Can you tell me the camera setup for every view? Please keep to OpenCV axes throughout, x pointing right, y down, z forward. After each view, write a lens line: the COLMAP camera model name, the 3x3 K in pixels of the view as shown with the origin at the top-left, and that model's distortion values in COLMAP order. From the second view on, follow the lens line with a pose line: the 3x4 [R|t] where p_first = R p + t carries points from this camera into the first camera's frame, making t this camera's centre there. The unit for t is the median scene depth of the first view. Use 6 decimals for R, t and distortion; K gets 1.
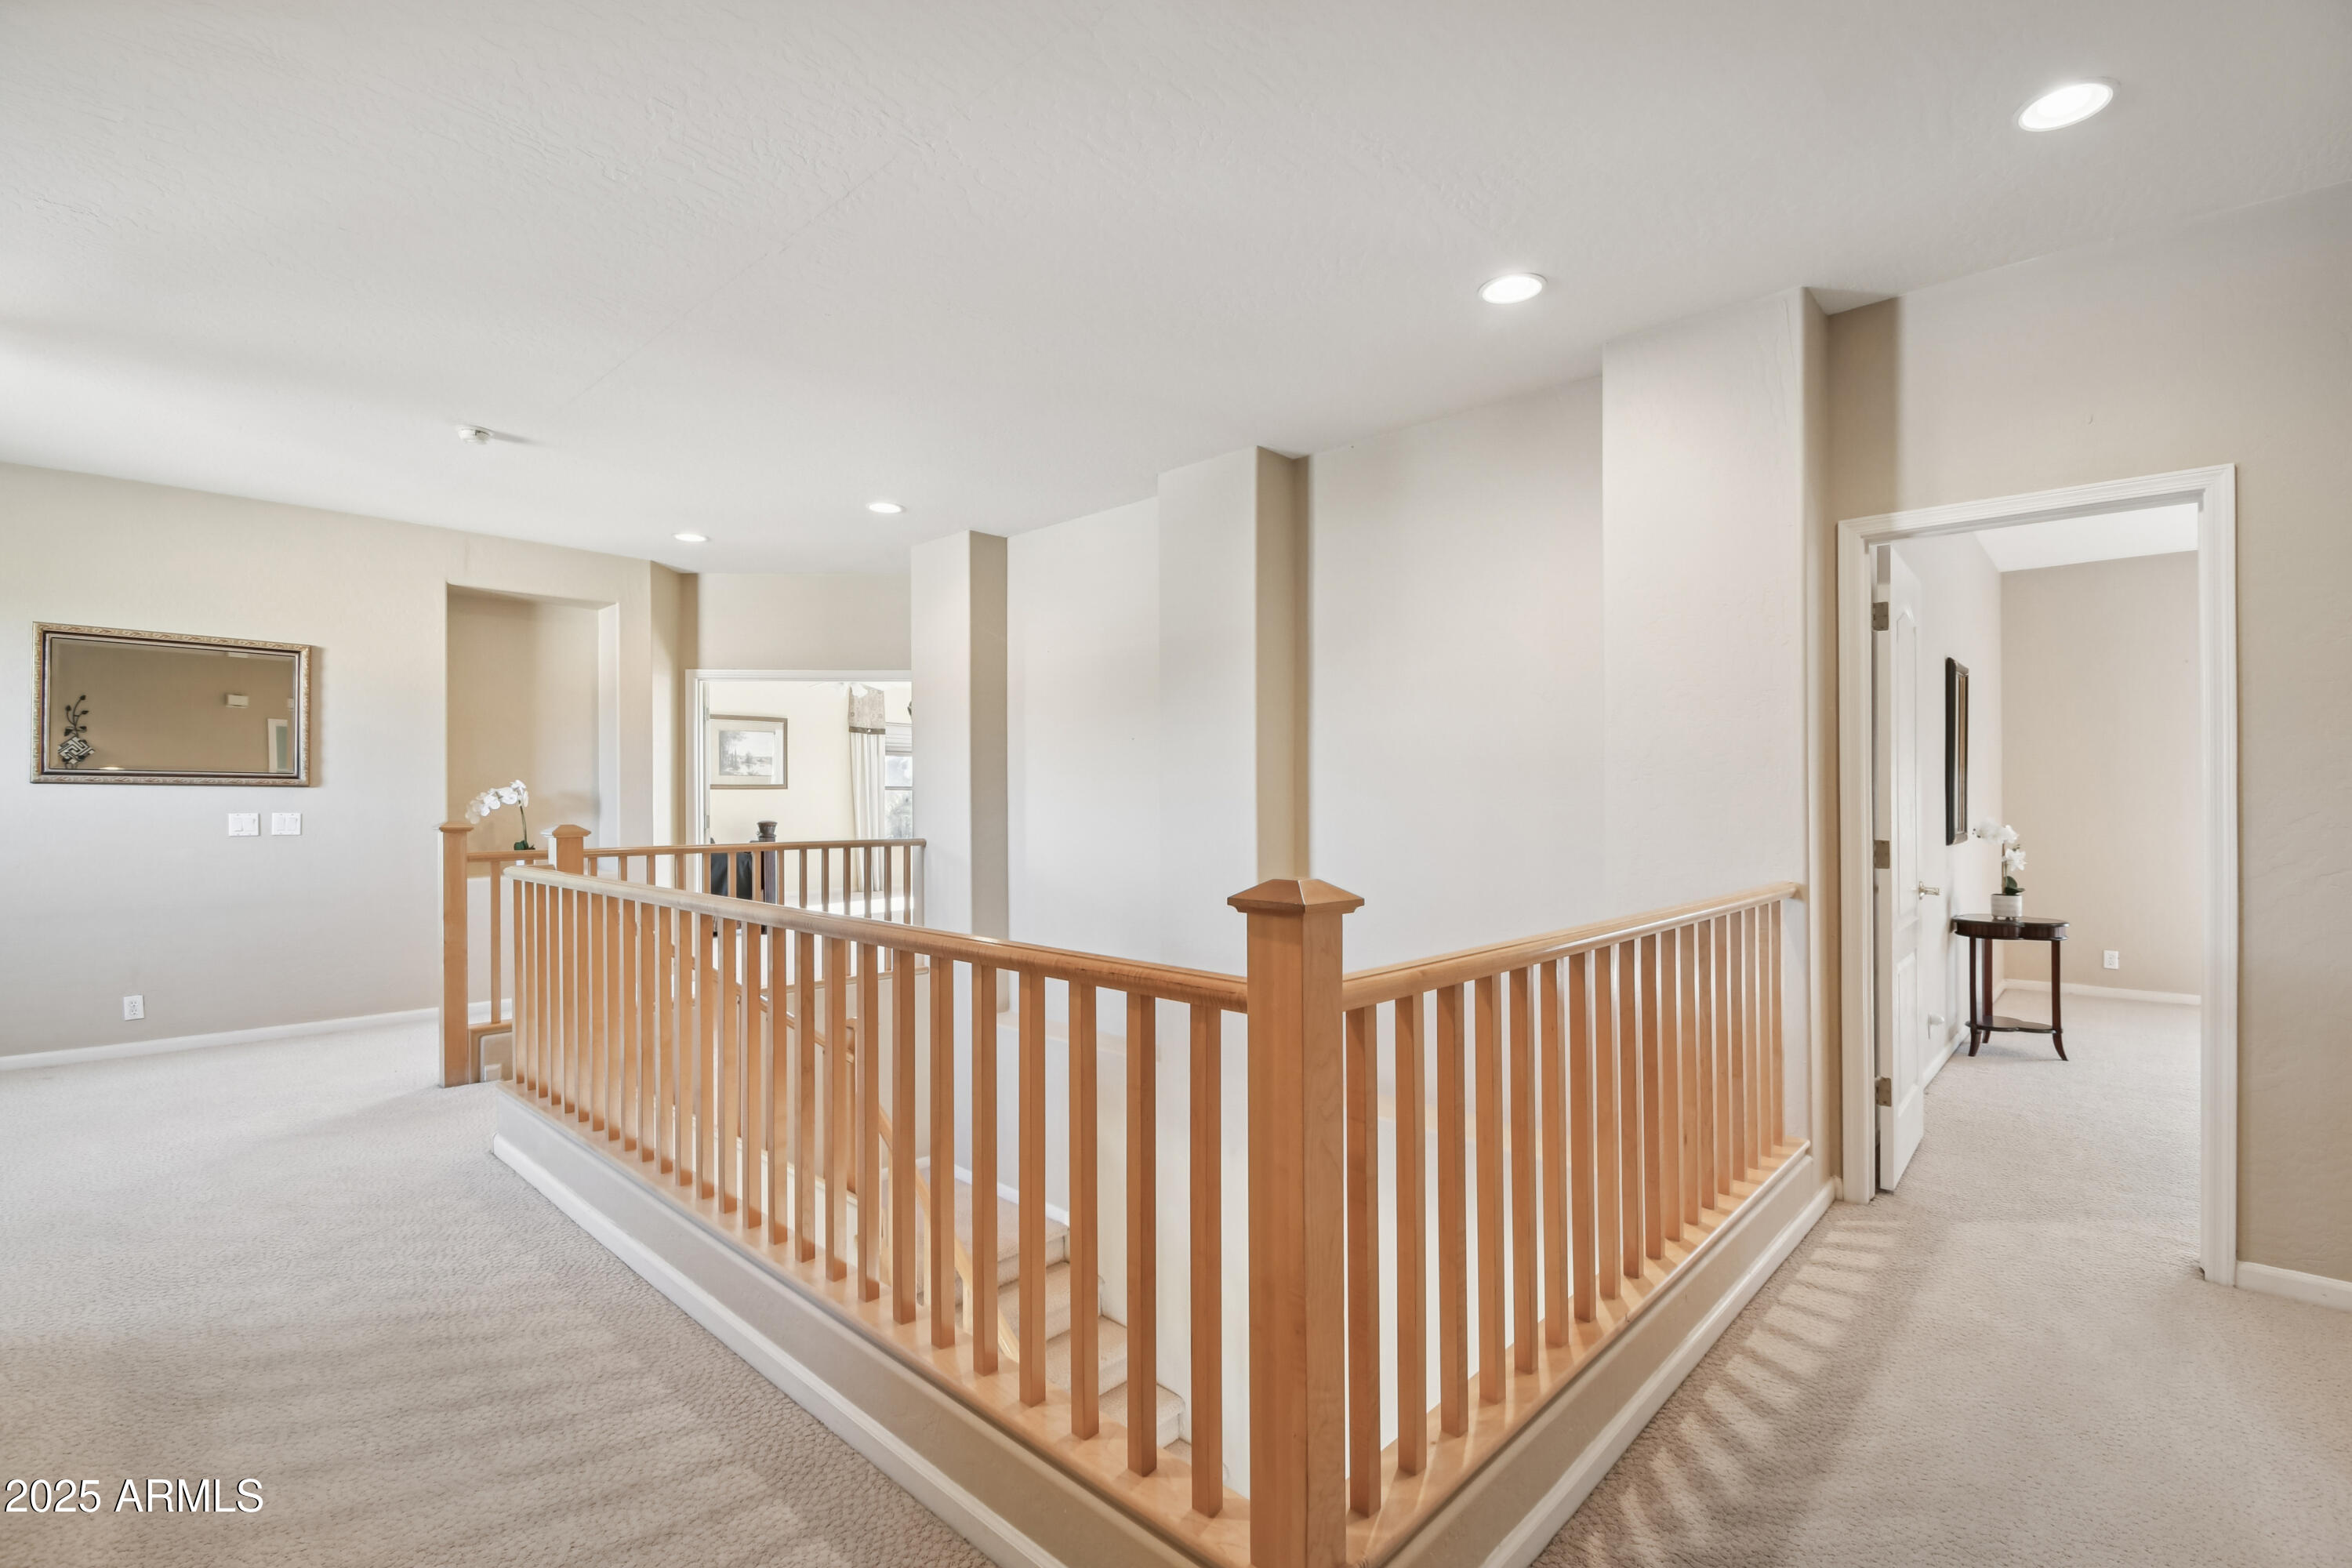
lens RADIAL K [[1064.4, 0, 1176.0], [0, 1064.4, 784.0], [0, 0, 1]] dist [0.016938, -0.021742]
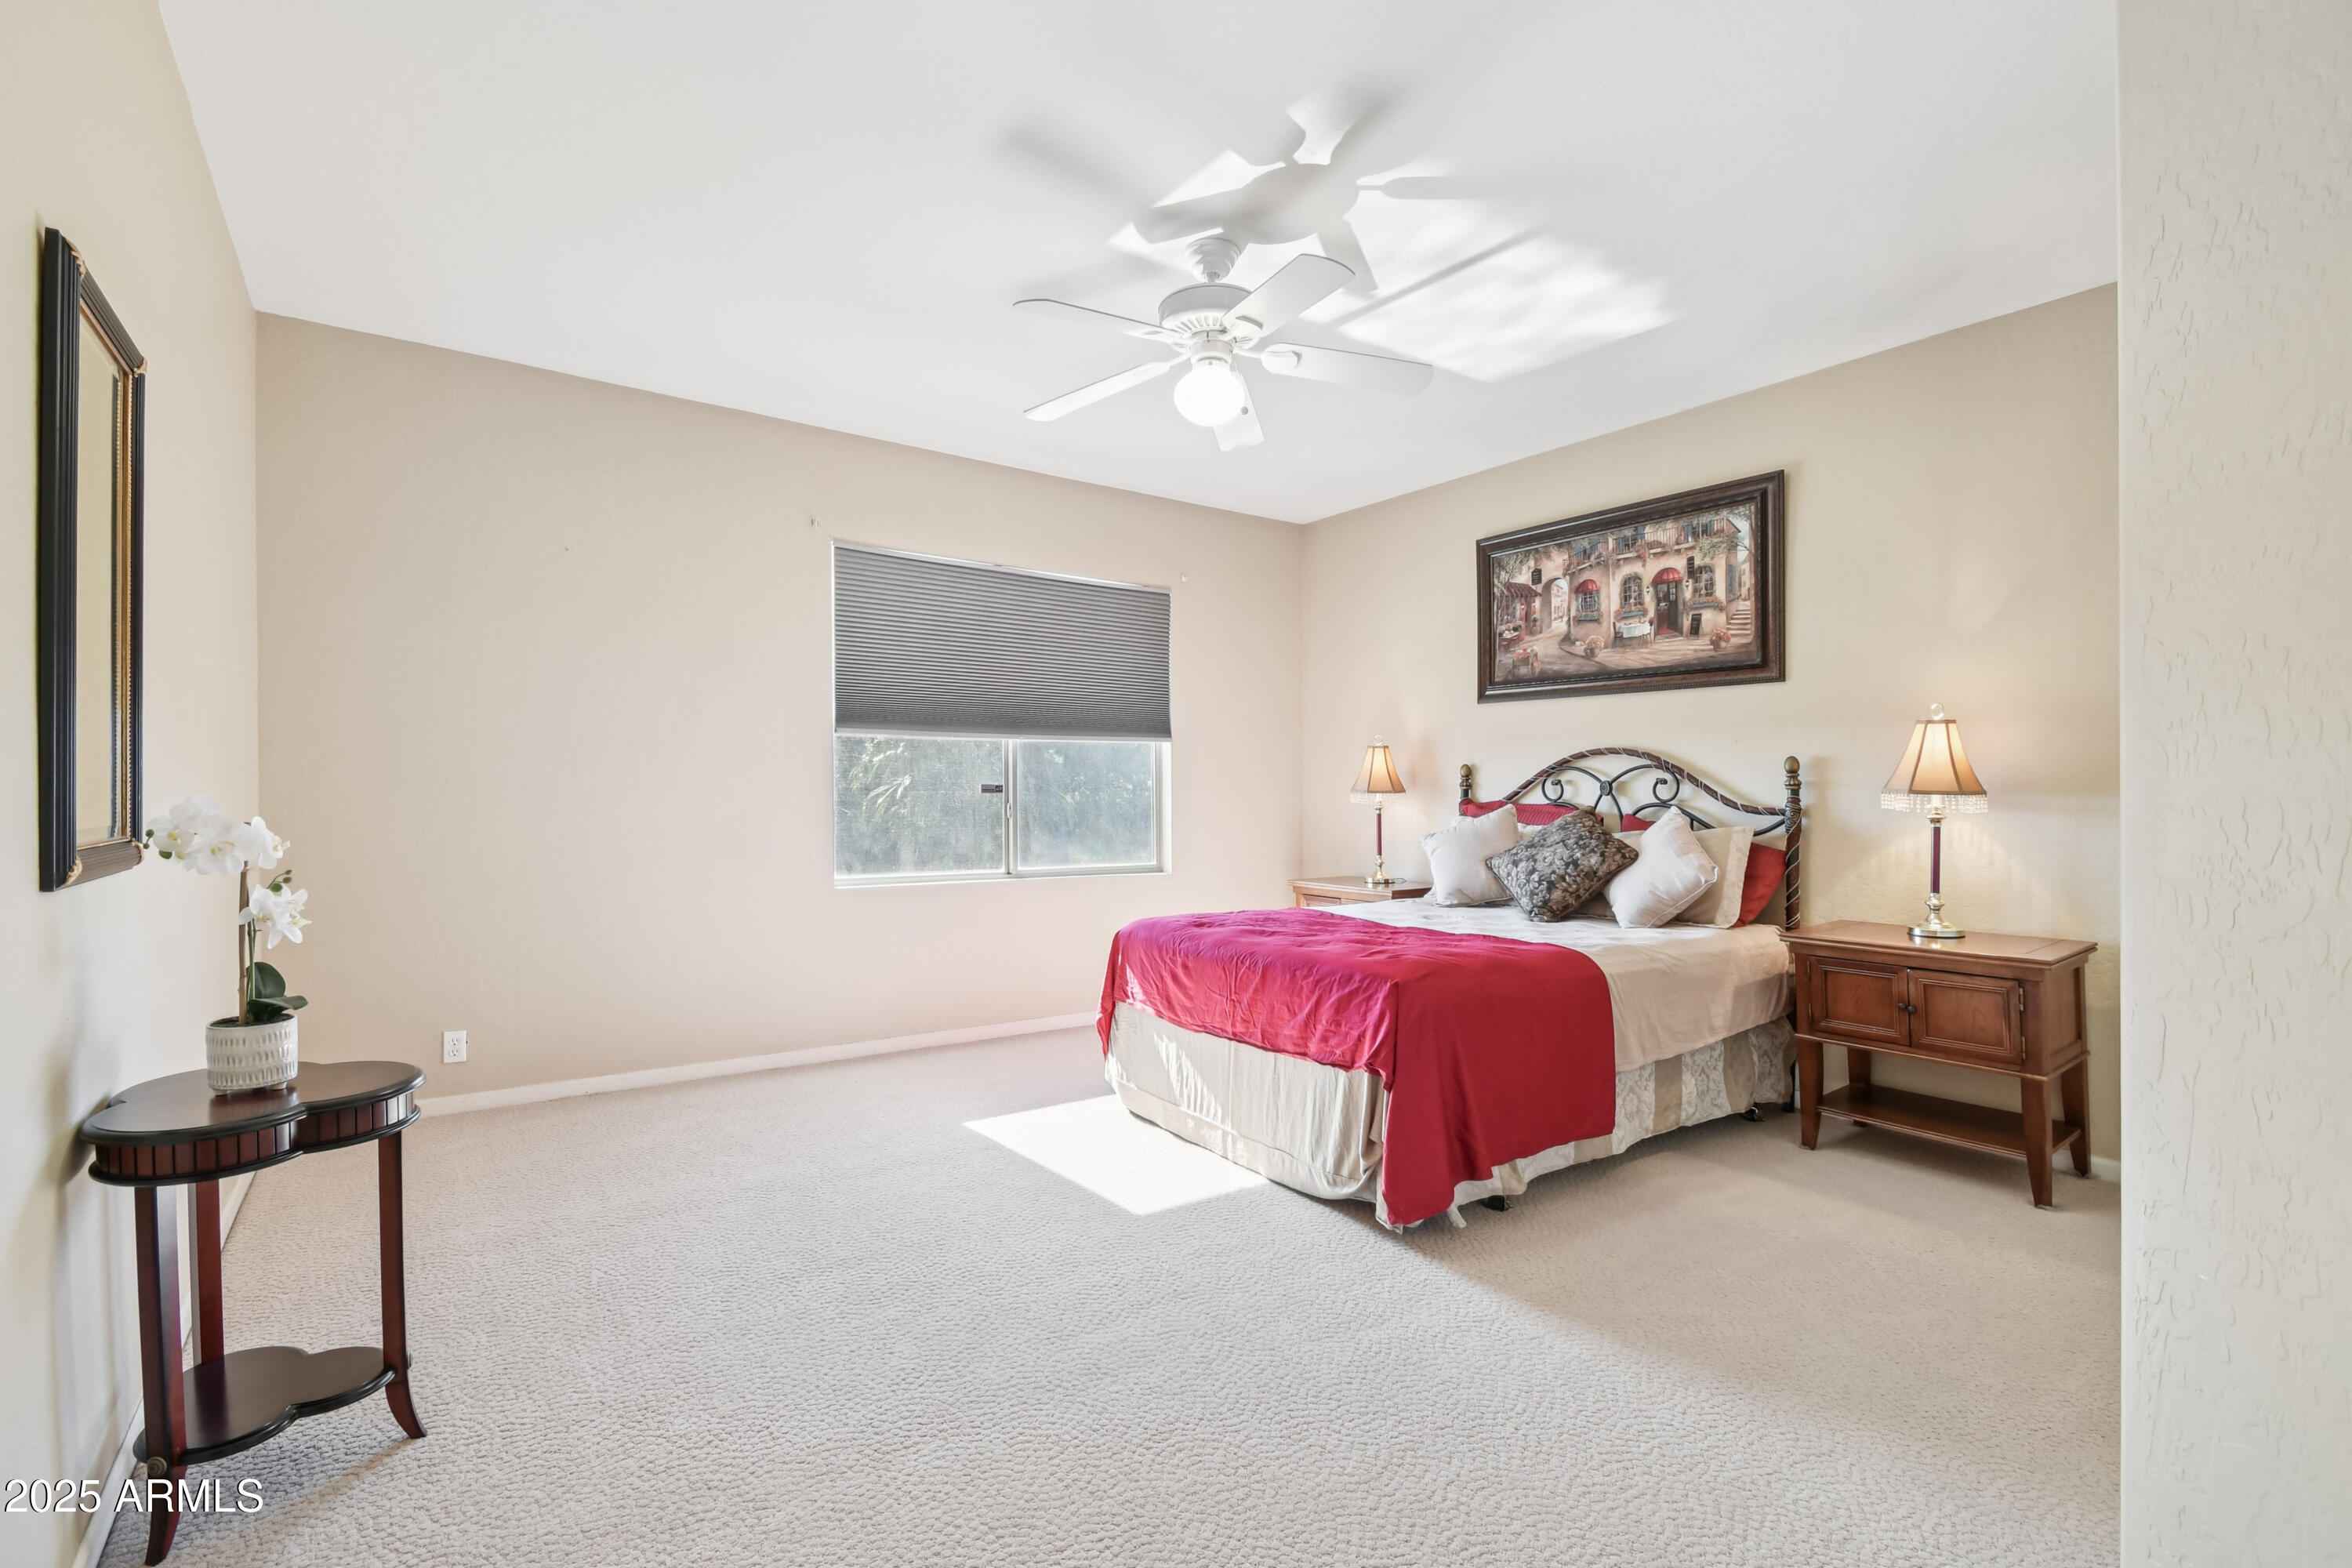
lens RADIAL K [[1064.4, 0, 1176.0], [0, 1064.4, 784.0], [0, 0, 1]] dist [0.016938, -0.021742]
pose [[0.206647, -0.002816, 0.978411, 0.505352], [-0.005780, 0.999975, 0.004099, 0.024594], [-0.978398, -0.006502, 0.206626, 0.639188]]
